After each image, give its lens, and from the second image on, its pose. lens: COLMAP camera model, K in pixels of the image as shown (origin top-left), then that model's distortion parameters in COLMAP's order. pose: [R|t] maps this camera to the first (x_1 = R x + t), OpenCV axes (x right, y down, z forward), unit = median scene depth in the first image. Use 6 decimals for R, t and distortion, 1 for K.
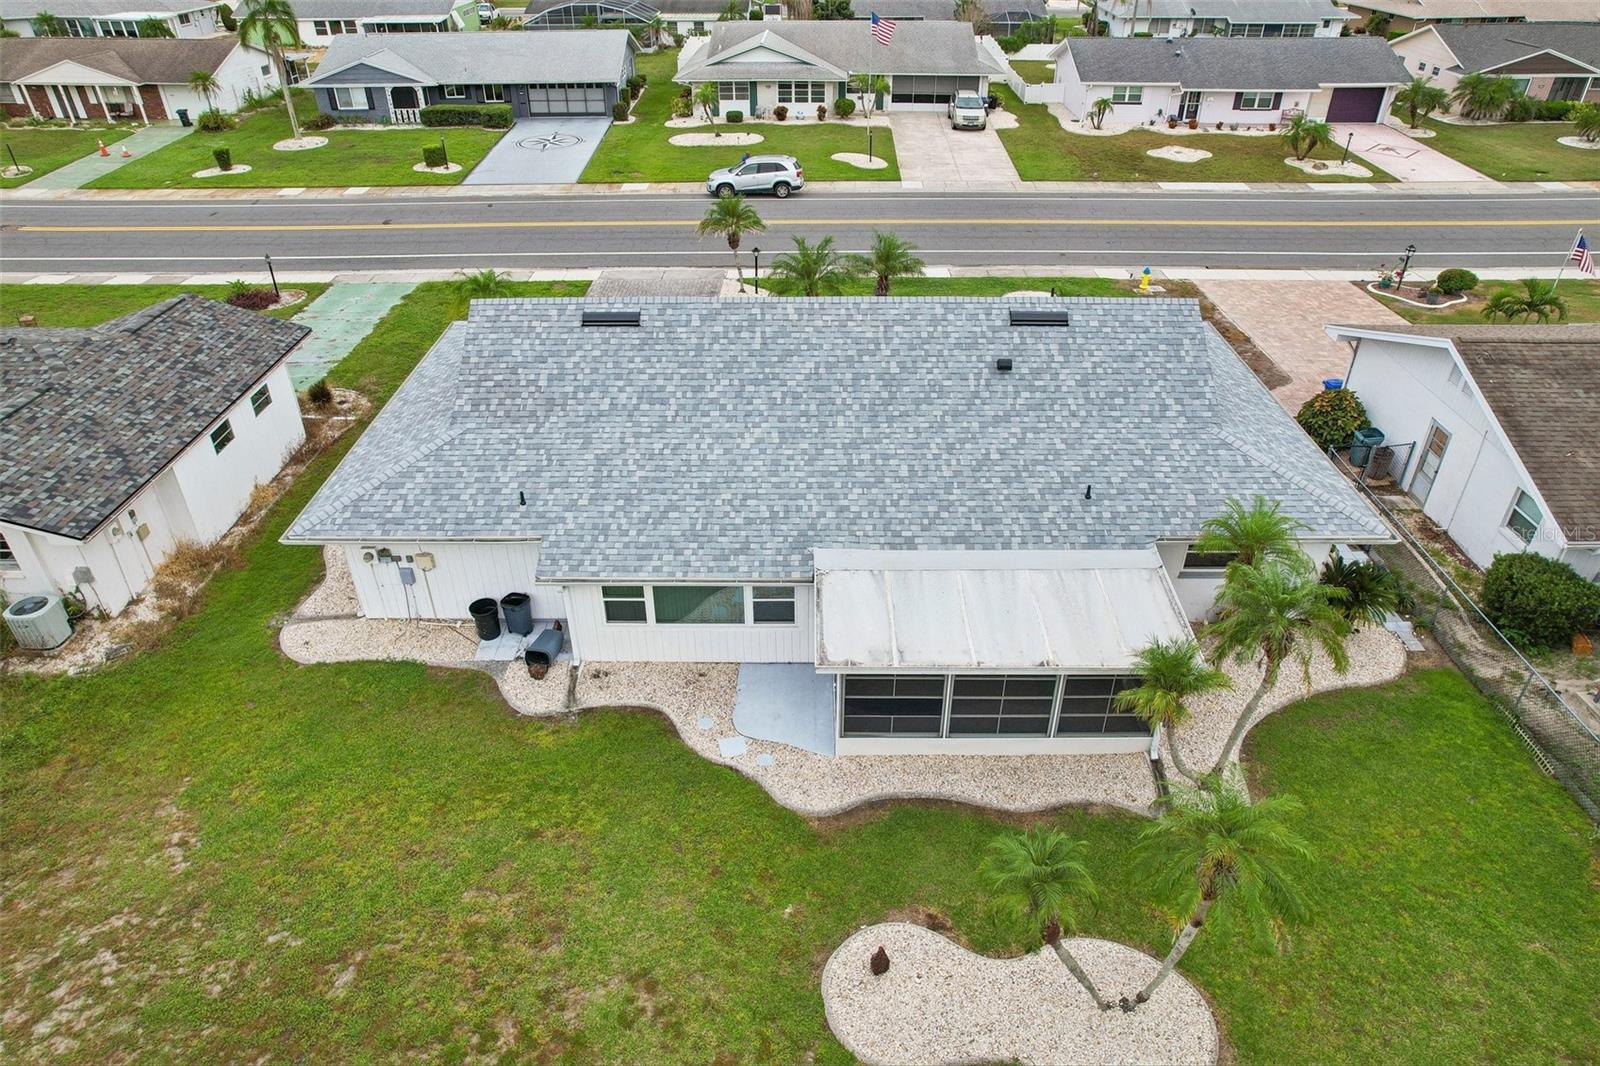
lens RADIAL K [[1018.3, 0, 800.9], [0, 1018.3, 552.9], [0, 0, 1]] dist [-0.071947, 0.061045]
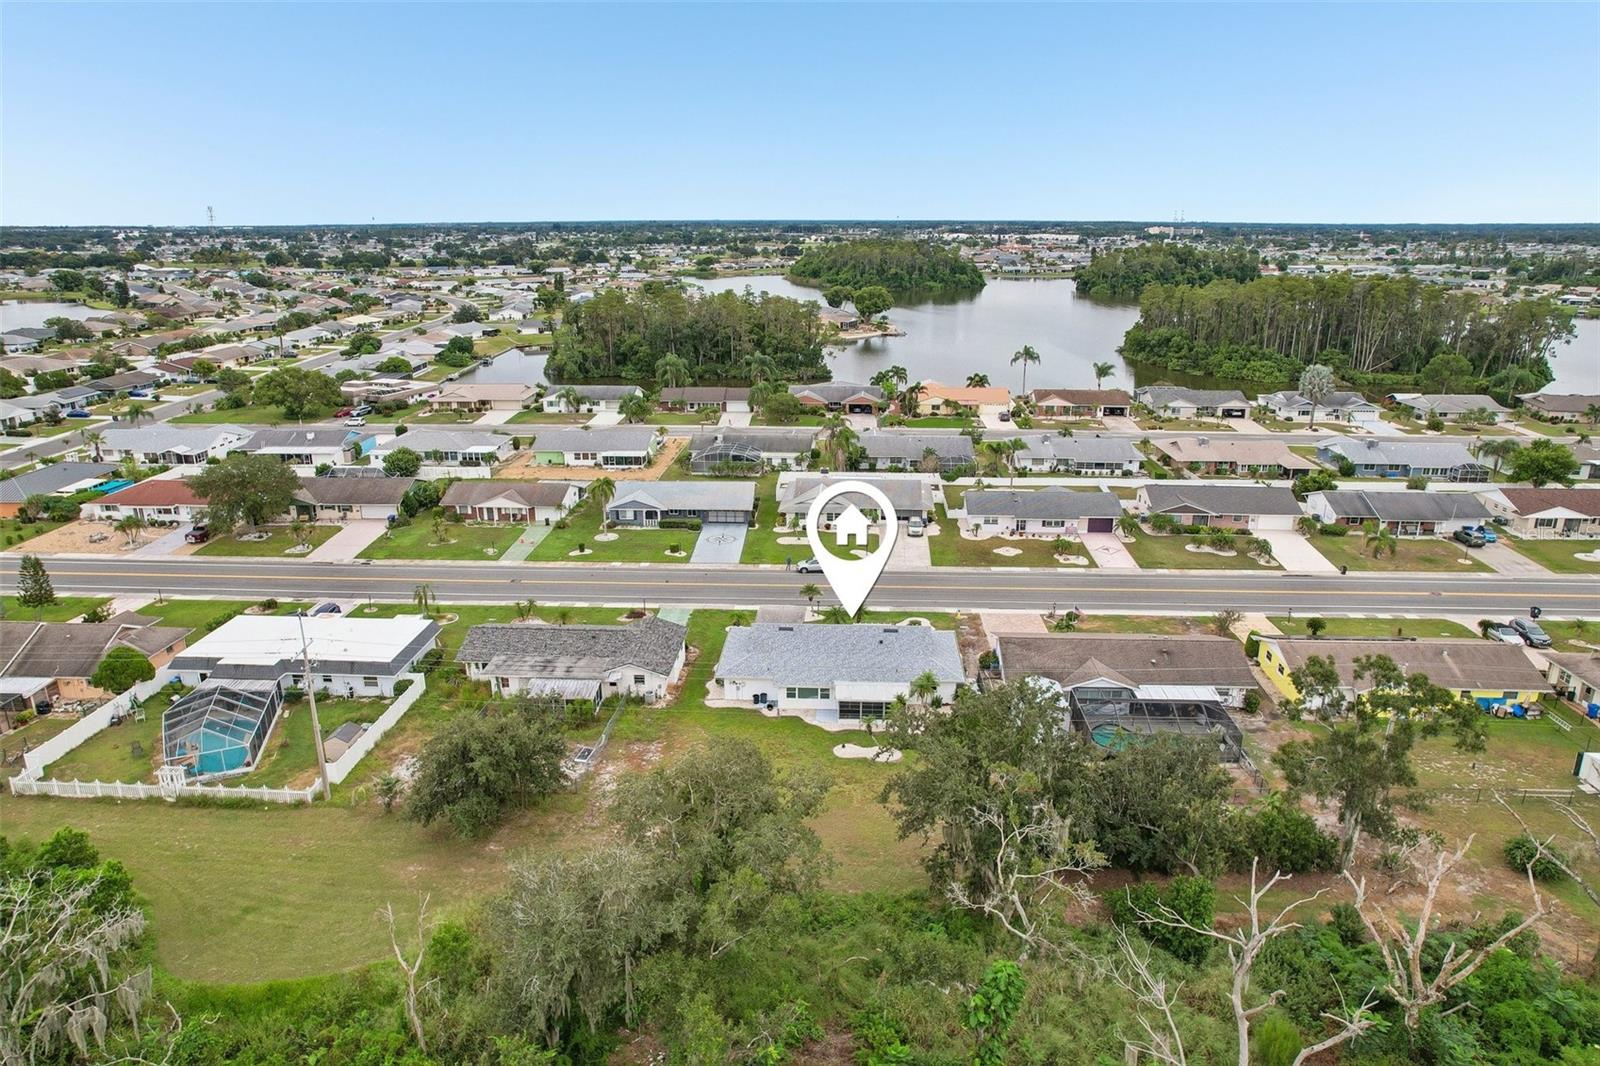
lens RADIAL K [[1018.3, 0, 800.9], [0, 1018.3, 552.9], [0, 0, 1]] dist [-0.071947, 0.061045]
pose [[0.999021, 0.015407, -0.041475, 0.014178], [-0.026170, 0.961620, -0.273133, 0.222391], [0.035675, 0.273951, 0.961082, -1.134125]]
